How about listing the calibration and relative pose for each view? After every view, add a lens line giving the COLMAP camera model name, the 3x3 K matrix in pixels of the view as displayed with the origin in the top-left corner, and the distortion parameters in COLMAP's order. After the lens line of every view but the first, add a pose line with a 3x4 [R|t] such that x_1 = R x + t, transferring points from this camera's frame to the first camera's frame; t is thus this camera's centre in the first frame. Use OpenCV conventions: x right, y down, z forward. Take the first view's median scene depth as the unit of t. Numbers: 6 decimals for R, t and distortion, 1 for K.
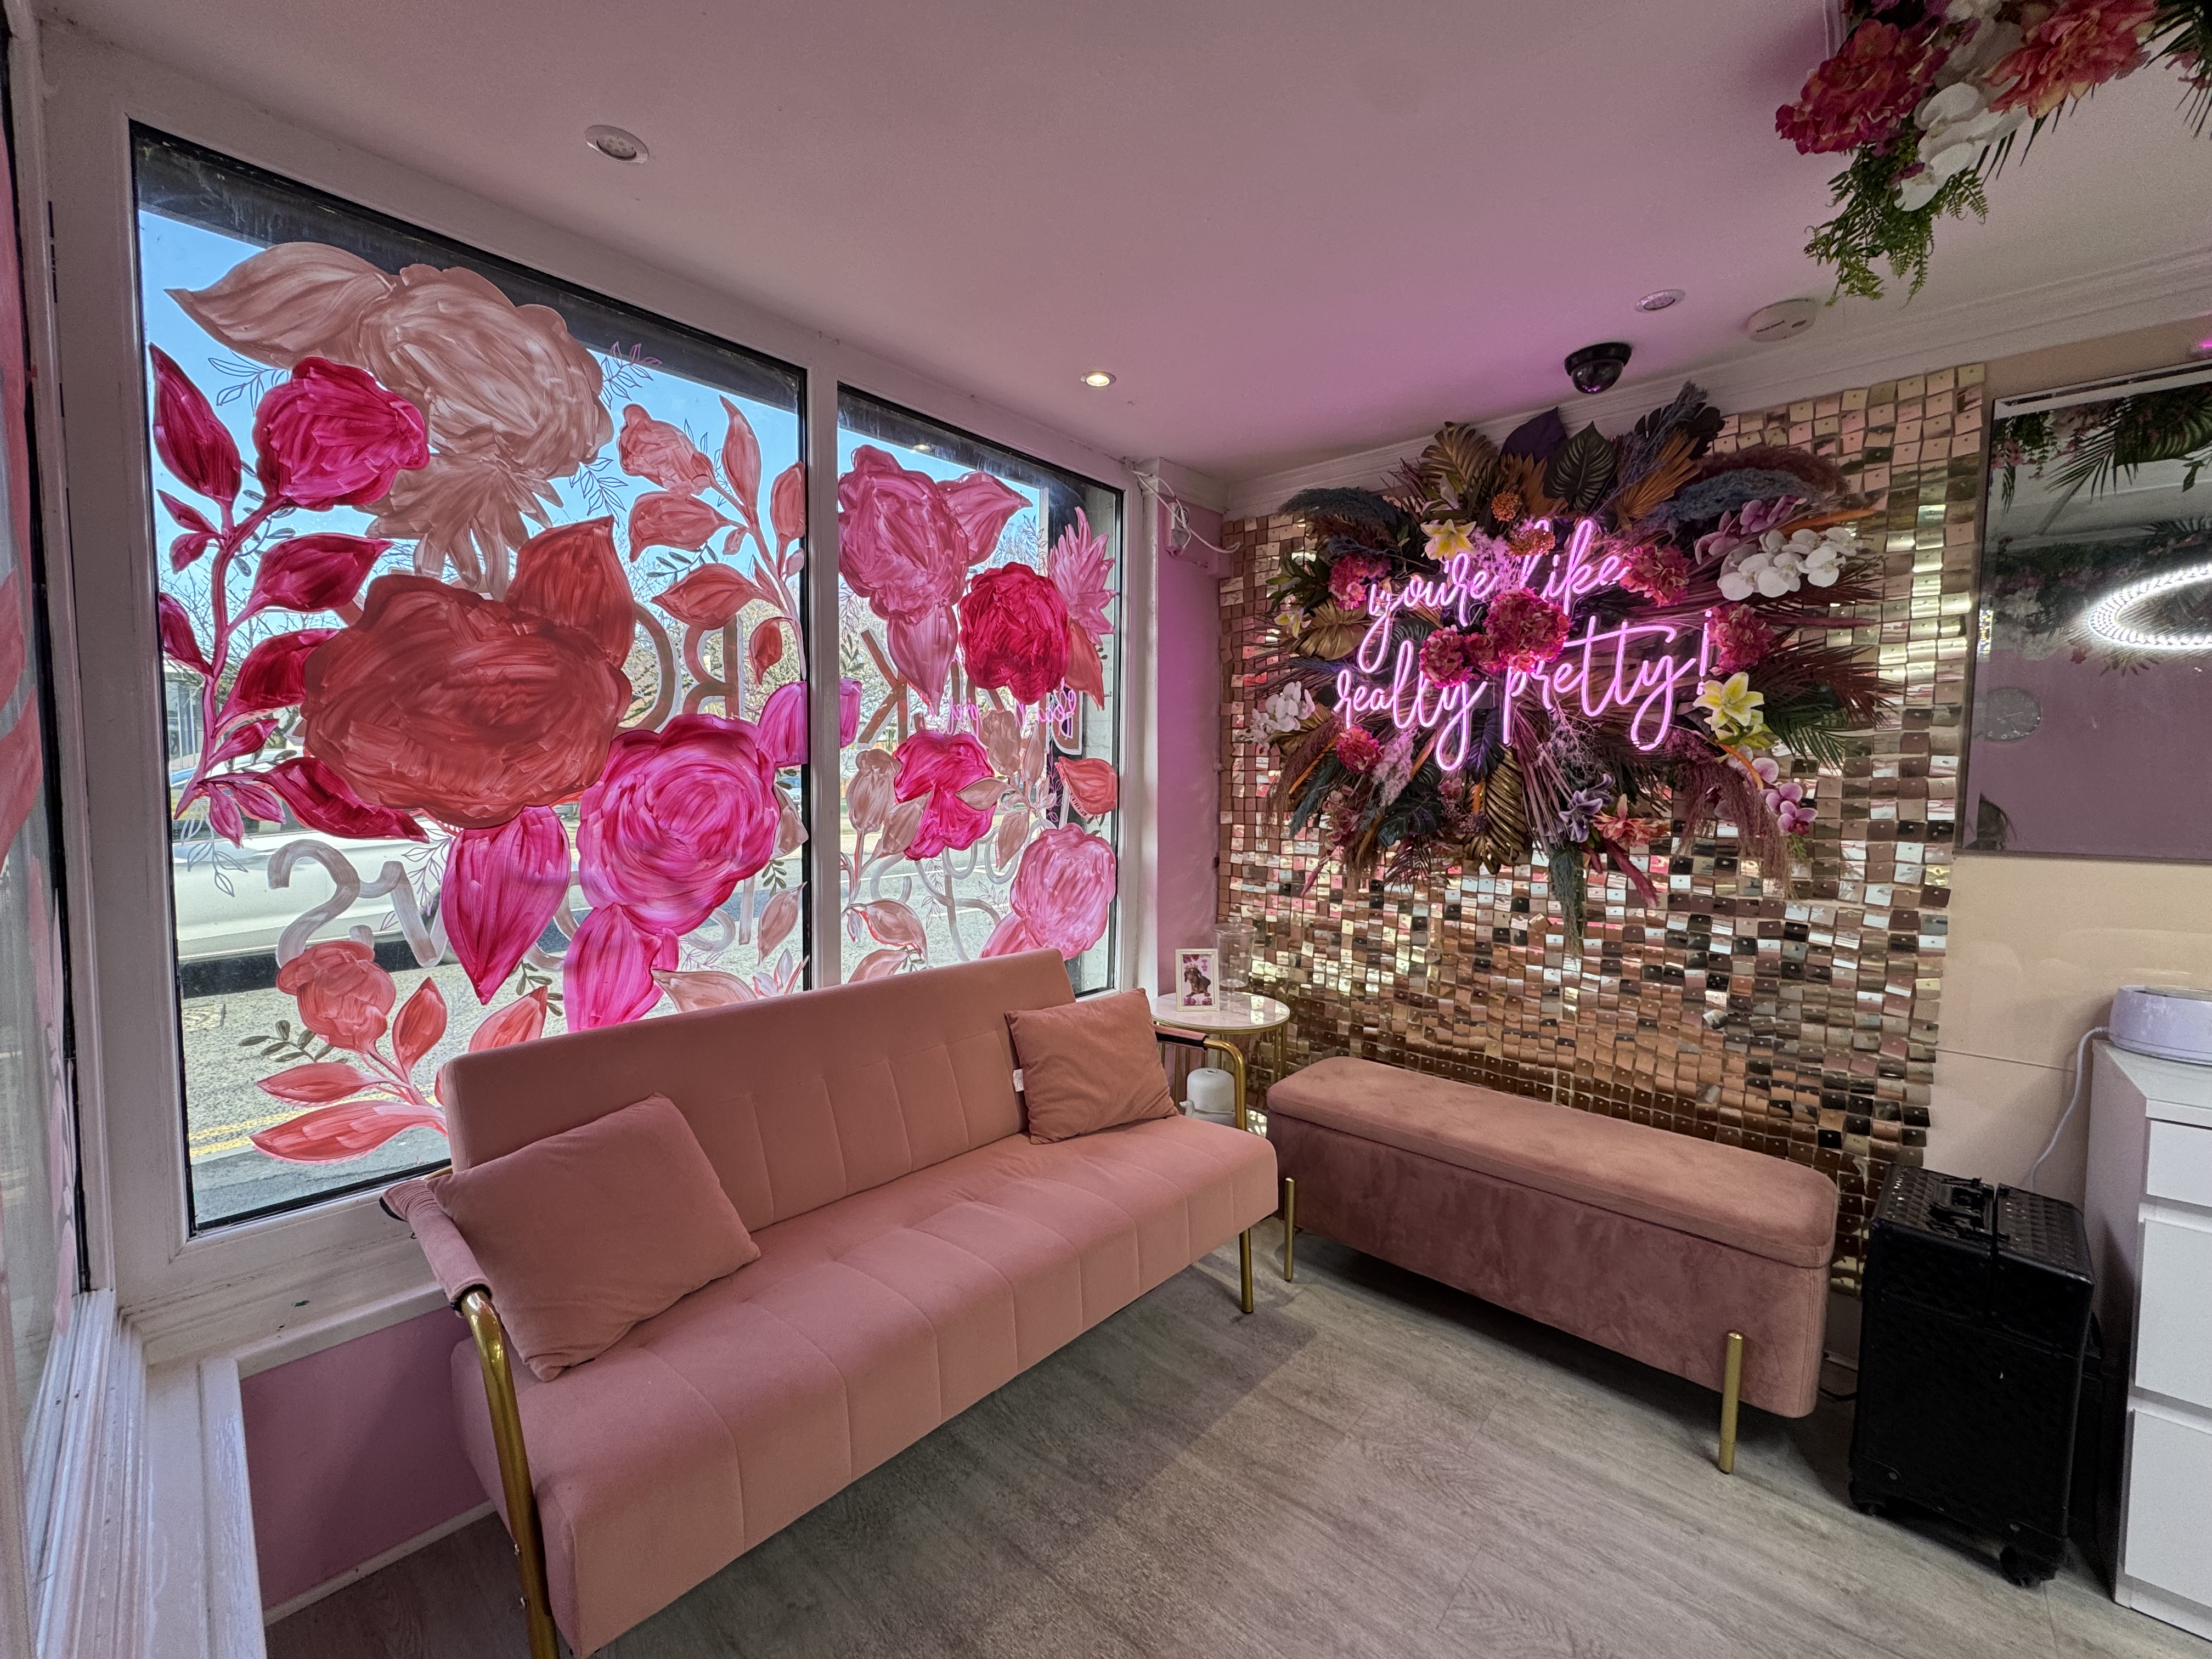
lens RADIAL K [[879.7, 0, 1104.0], [0, 879.7, 823.8], [0, 0, 1]] dist [-0.003281, 0.000837]
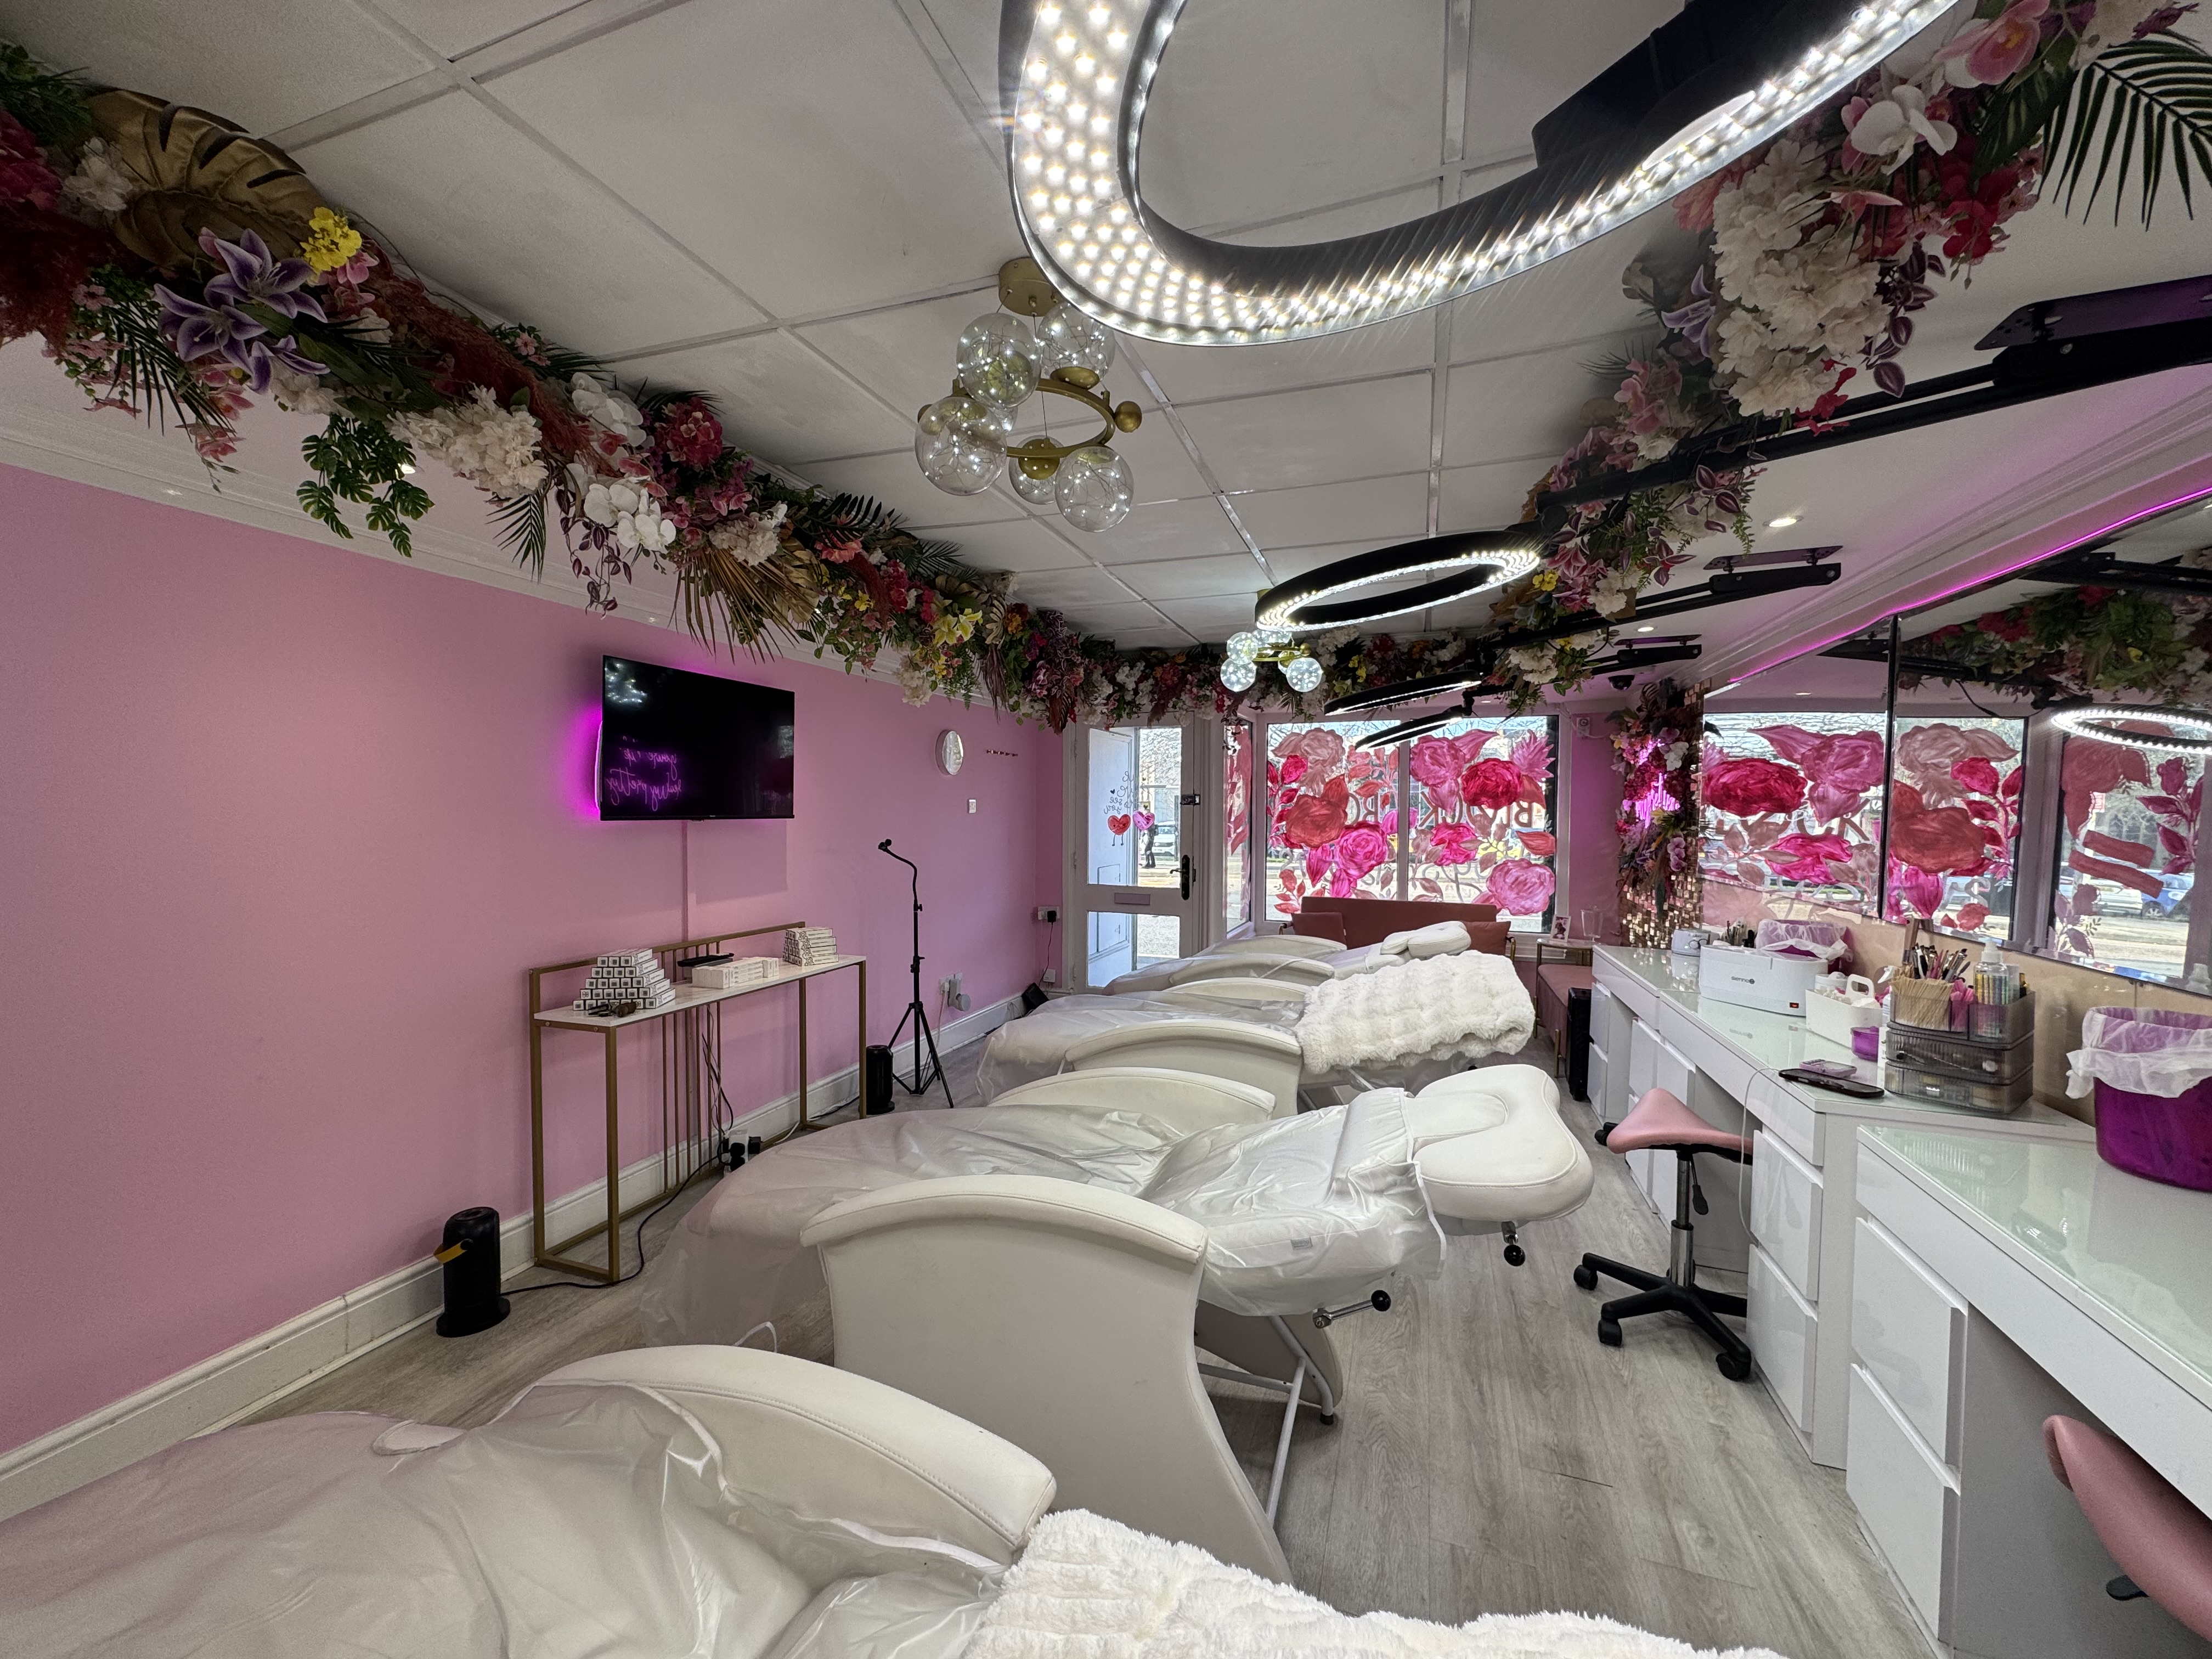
lens RADIAL K [[879.7, 0, 1110.1], [0, 879.7, 836.3], [0, 0, 1]] dist [-0.003281, 0.000837]
pose [[0.395035, 0.028619, -0.918220, 2.511903], [-0.051083, 0.998652, 0.009149, -0.035532], [0.917245, 0.043291, 0.395965, -1.455936]]
